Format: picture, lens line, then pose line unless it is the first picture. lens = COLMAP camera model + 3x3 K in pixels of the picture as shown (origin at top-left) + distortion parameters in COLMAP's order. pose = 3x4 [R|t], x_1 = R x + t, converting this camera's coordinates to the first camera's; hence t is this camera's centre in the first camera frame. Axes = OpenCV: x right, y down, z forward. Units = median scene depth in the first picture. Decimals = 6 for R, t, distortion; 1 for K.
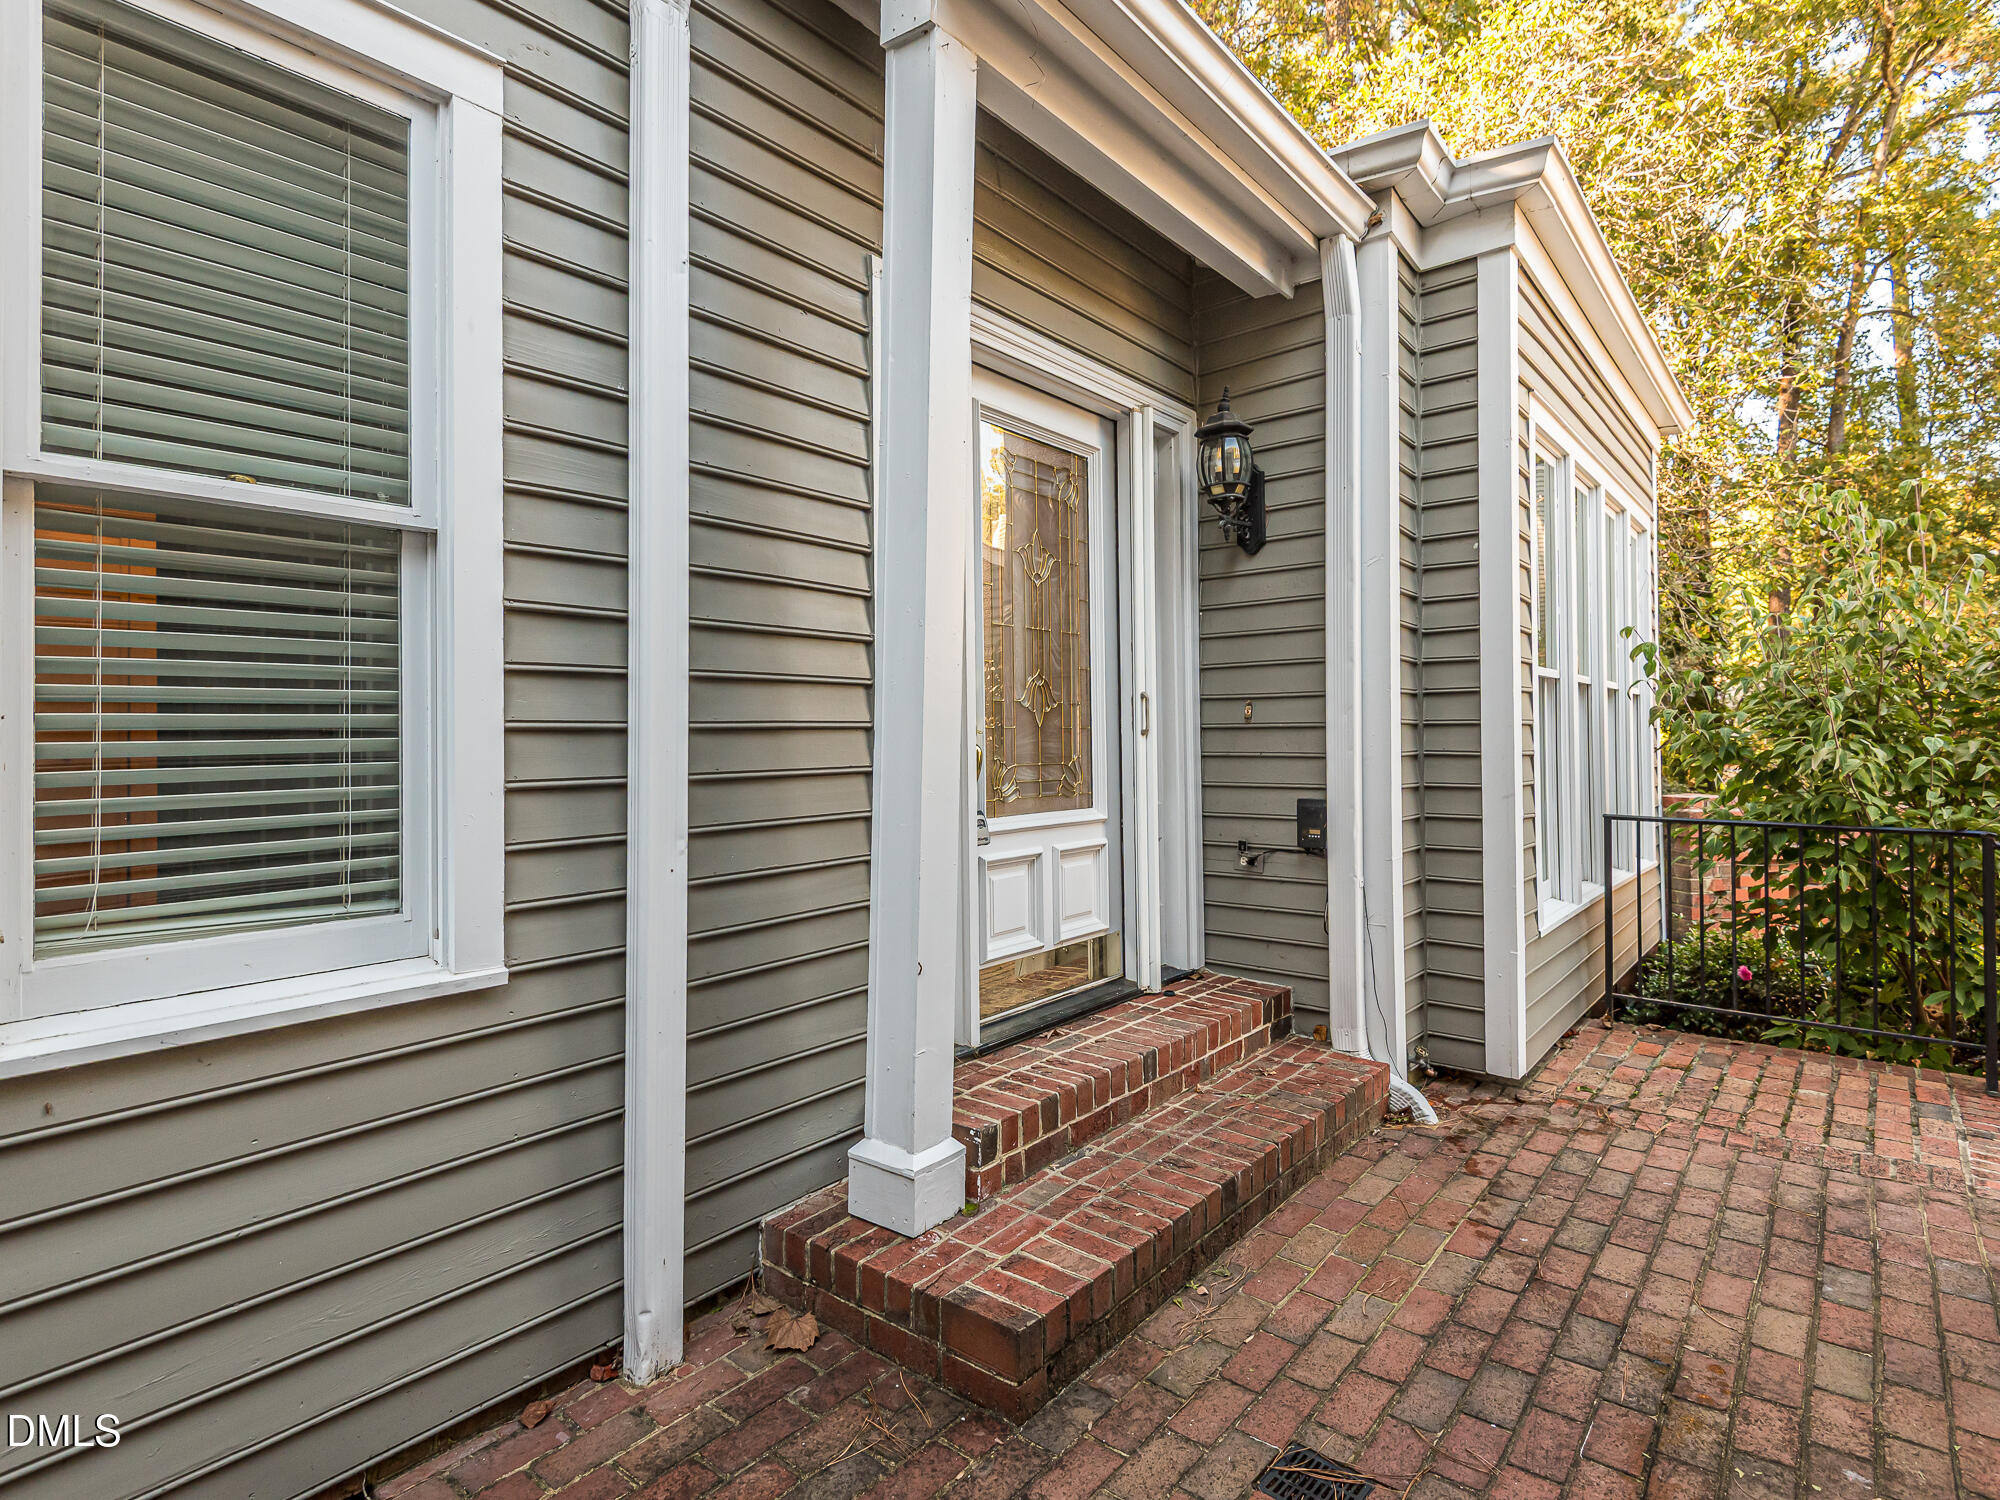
lens RADIAL K [[1037.4, 0, 1003.4], [0, 1037.4, 748.7], [0, 0, 1]] dist [0.022834, -0.026900]
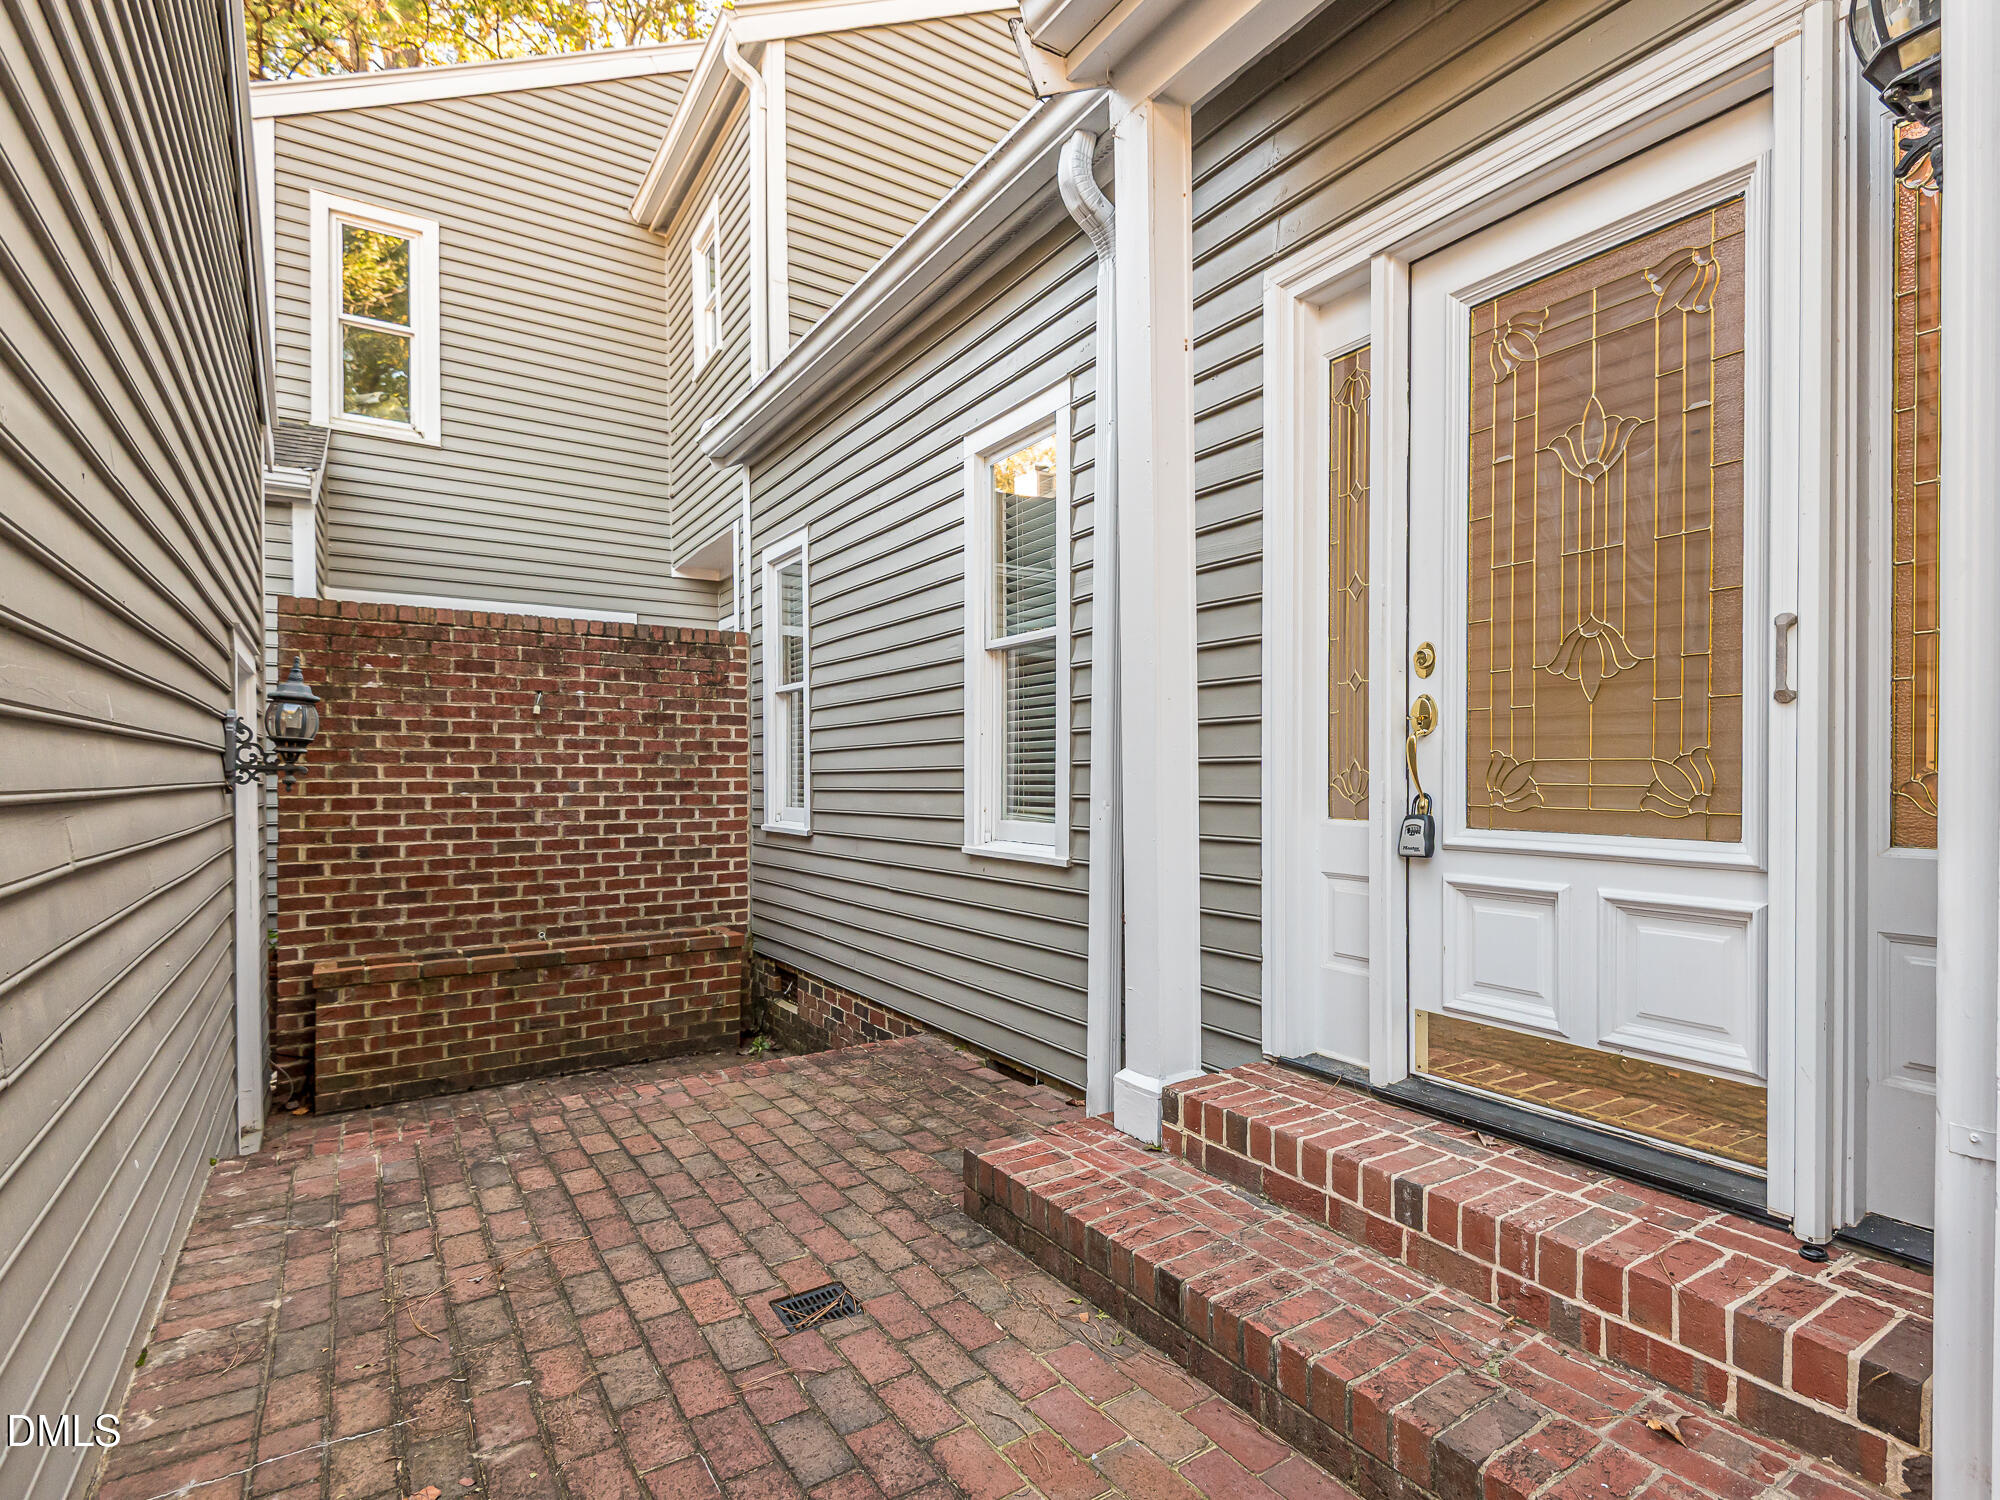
lens RADIAL K [[953.3, 0, 1023.4], [0, 953.3, 793.0], [0, 0, 1]] dist [0.031133, -0.018562]
pose [[-0.273924, 0.032674, -0.961196, 0.872526], [-0.009140, 0.999289, 0.036574, 0.021541], [0.961708, 0.018804, -0.273431, 1.011389]]
